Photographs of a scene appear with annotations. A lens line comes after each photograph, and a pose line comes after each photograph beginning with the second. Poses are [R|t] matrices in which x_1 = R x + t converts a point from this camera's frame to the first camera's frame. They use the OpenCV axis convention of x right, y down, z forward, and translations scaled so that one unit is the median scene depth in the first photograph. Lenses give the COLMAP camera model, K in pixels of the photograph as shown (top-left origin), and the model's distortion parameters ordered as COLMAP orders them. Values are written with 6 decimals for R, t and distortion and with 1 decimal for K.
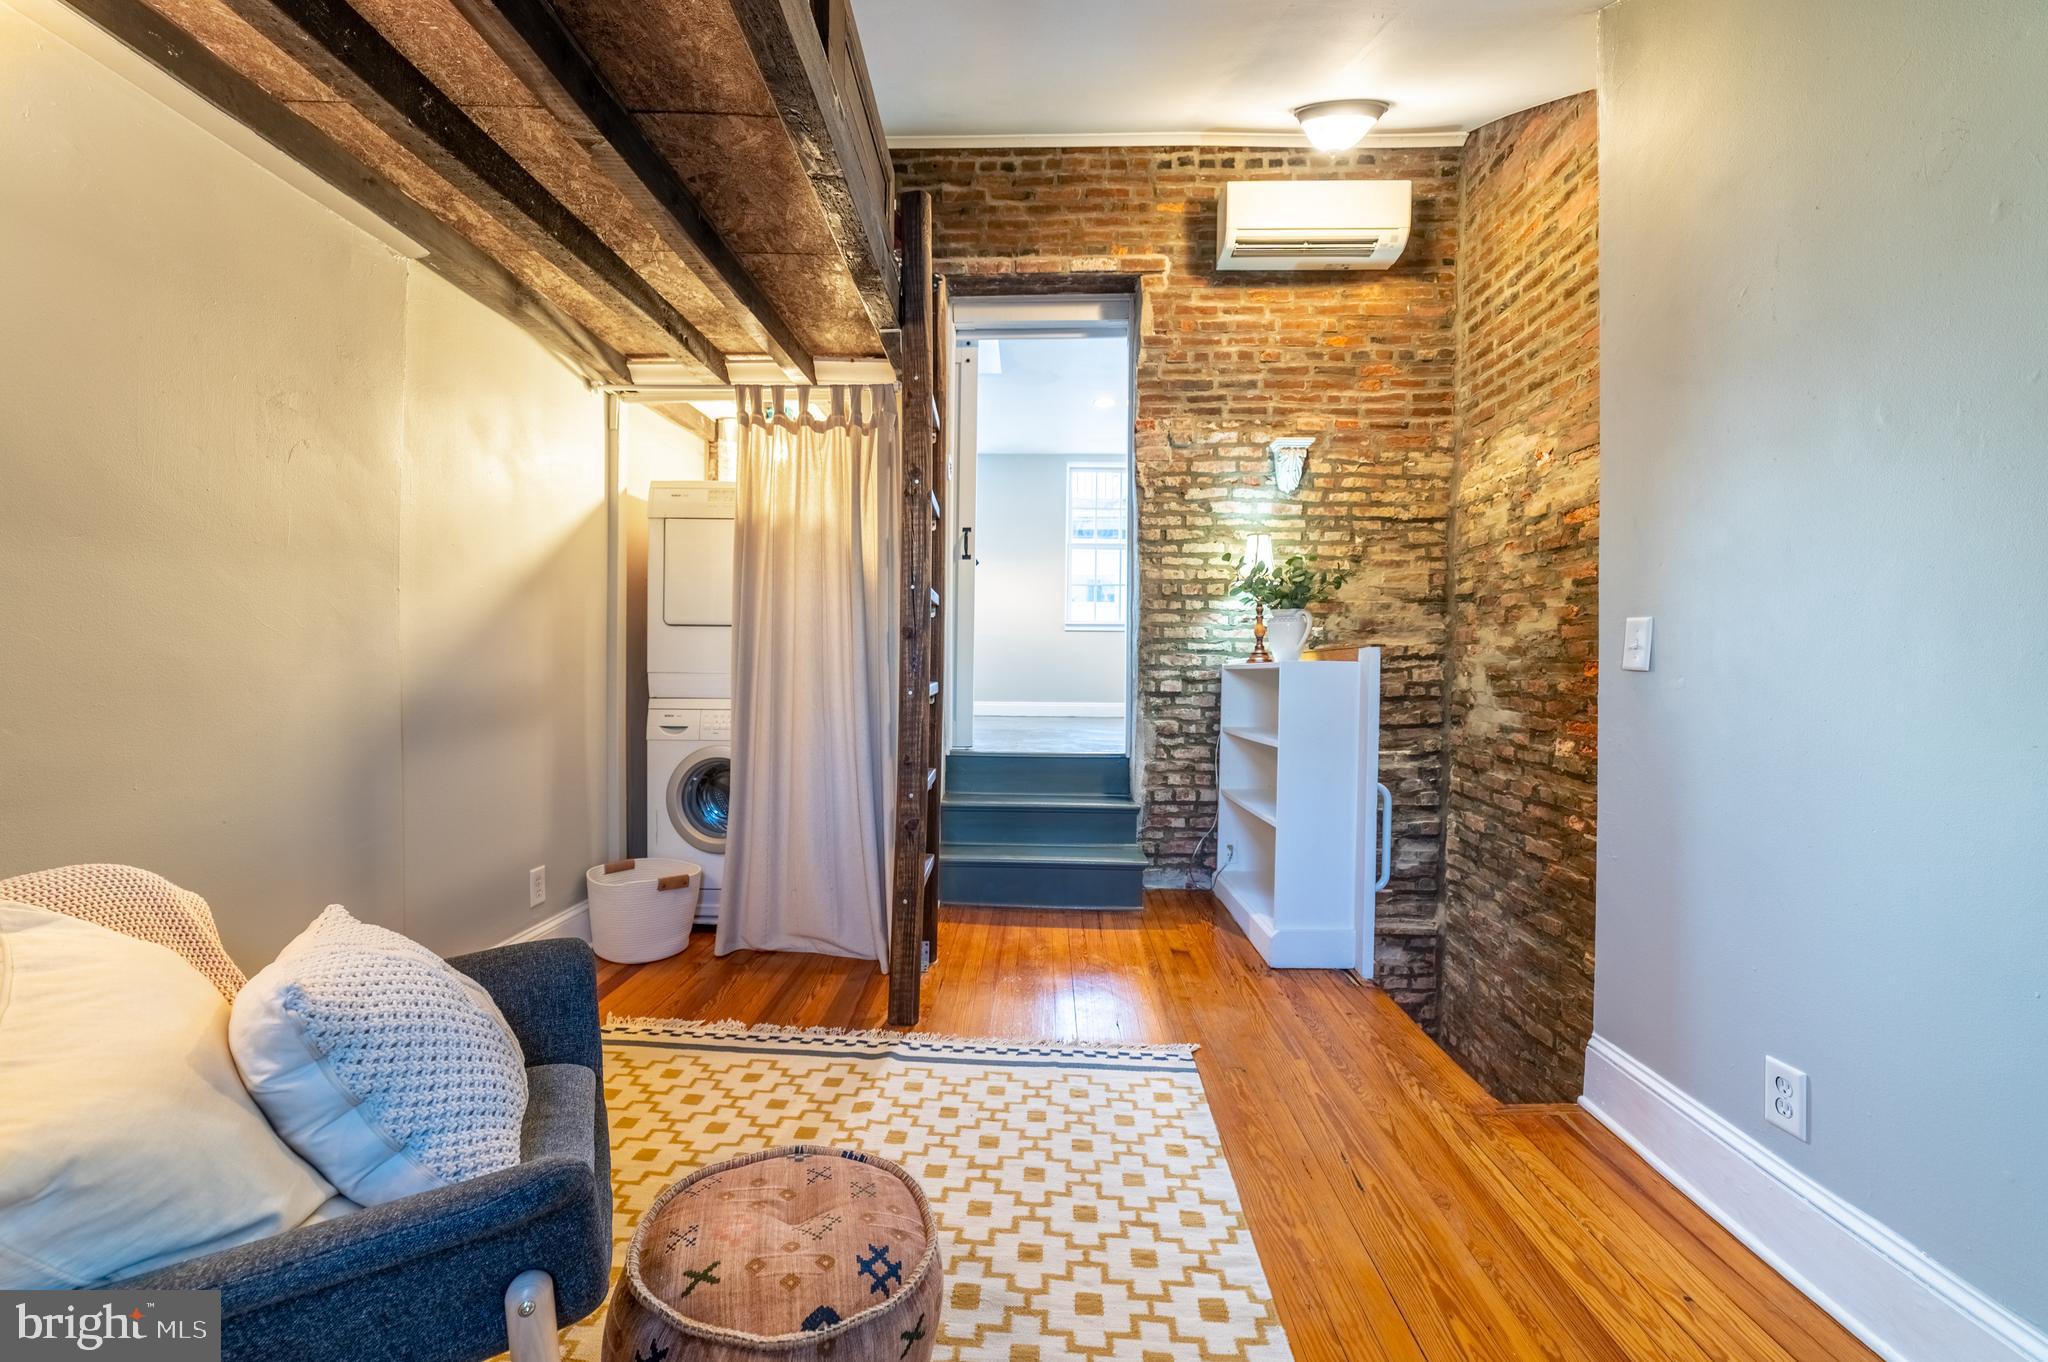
lens RADIAL K [[782.9, 0, 1025.8], [0, 782.9, 684.5], [0, 0, 1]] dist [-0.028098, 0.009647]
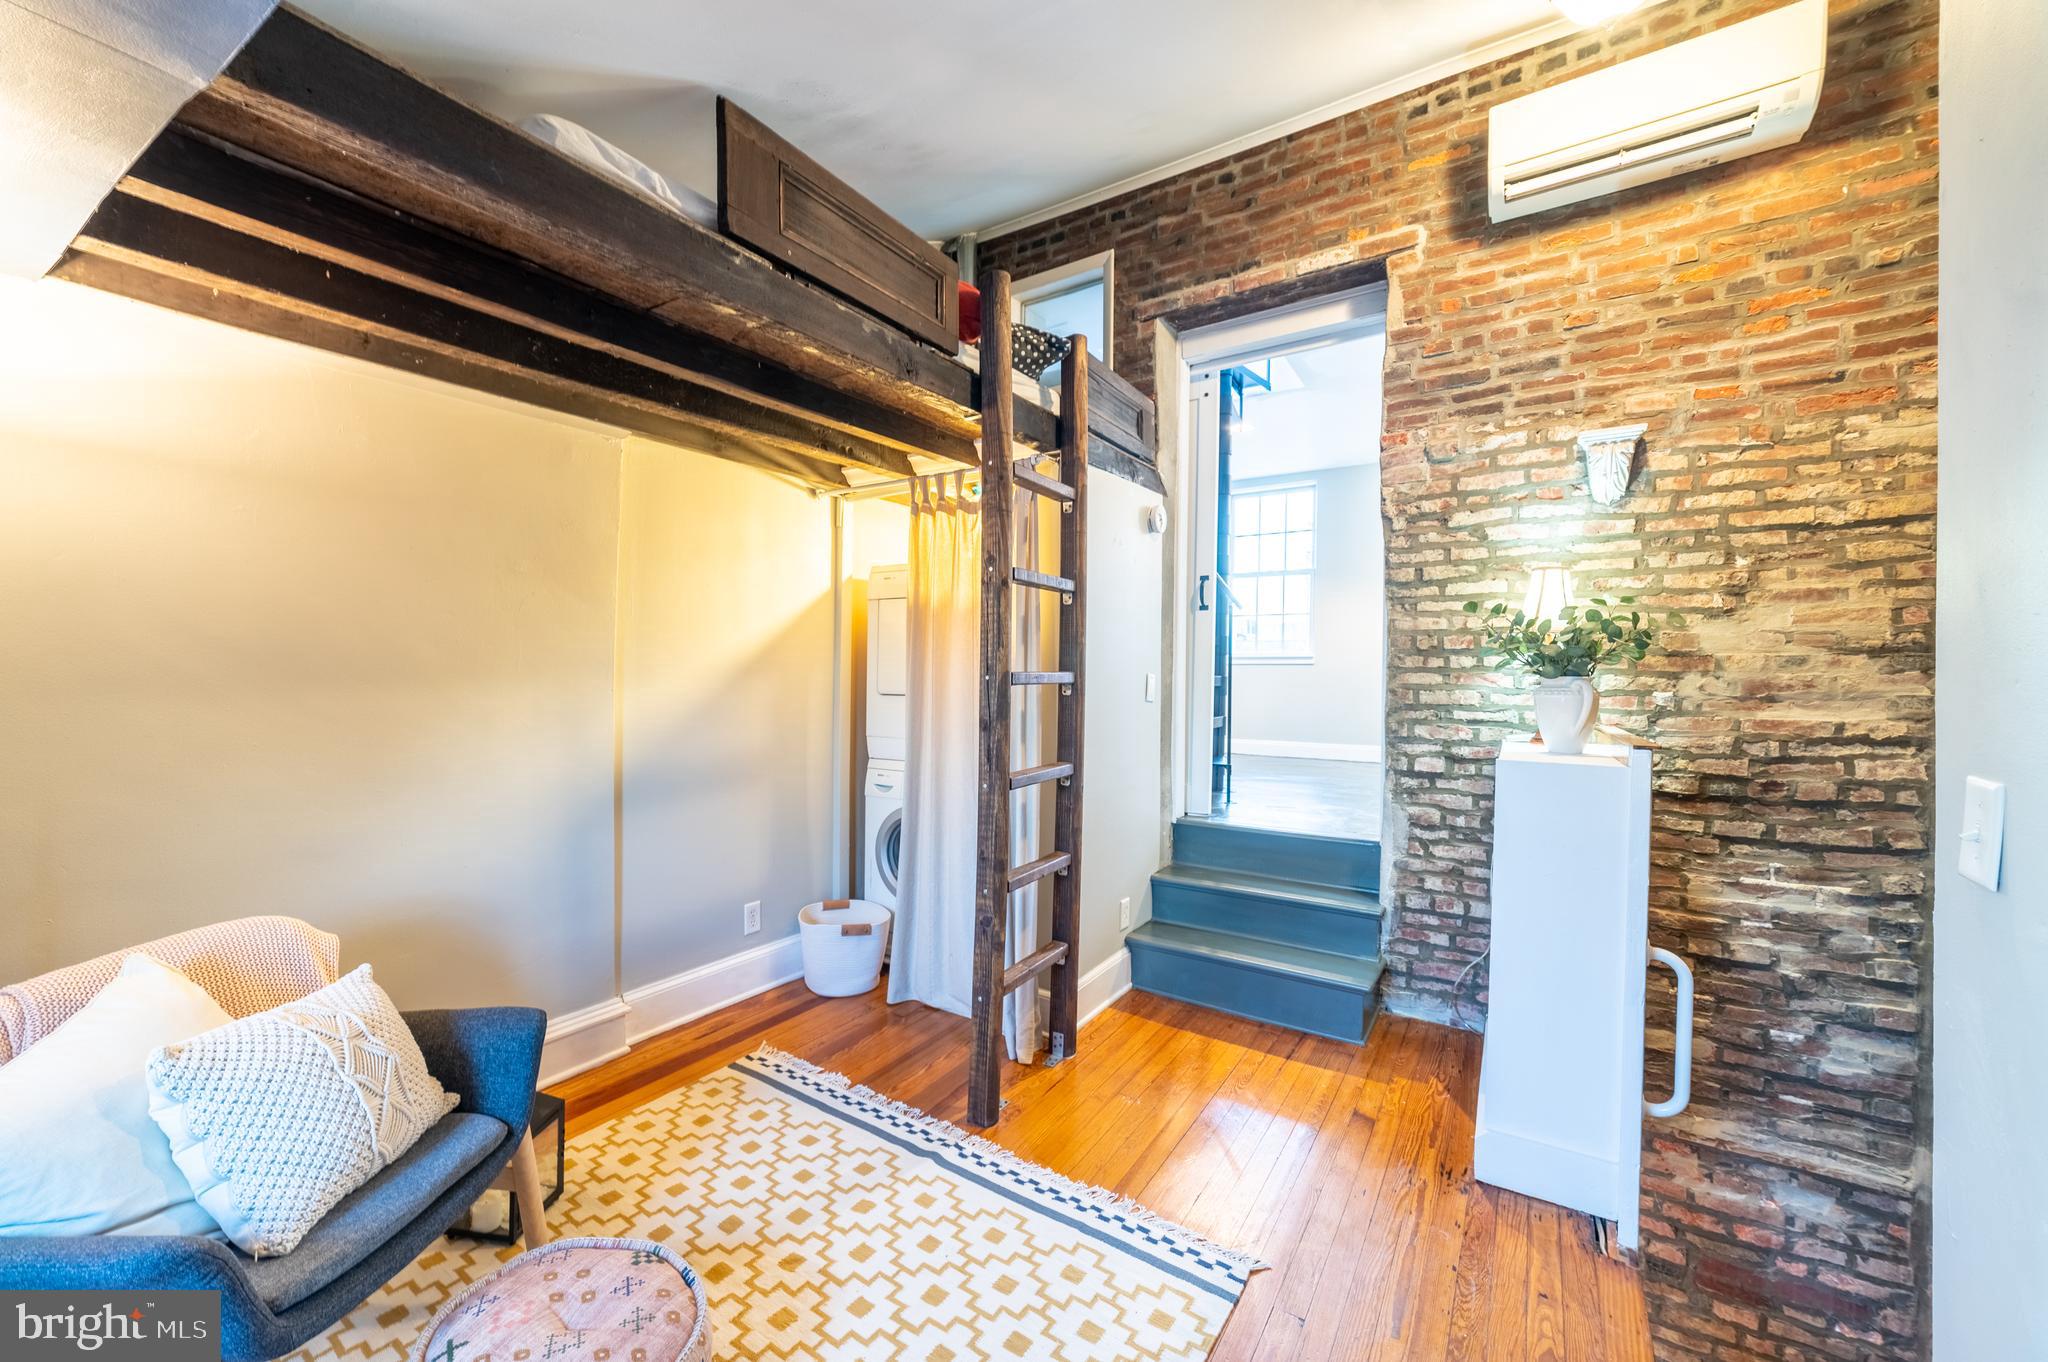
lens RADIAL K [[782.9, 0, 1025.8], [0, 782.9, 684.5], [0, 0, 1]] dist [-0.028098, 0.009647]
pose [[0.851529, 0.004618, -0.524287, 0.251964], [-0.010897, 0.999901, -0.008890, -0.068182], [0.524194, 0.013283, 0.851495, 0.118061]]
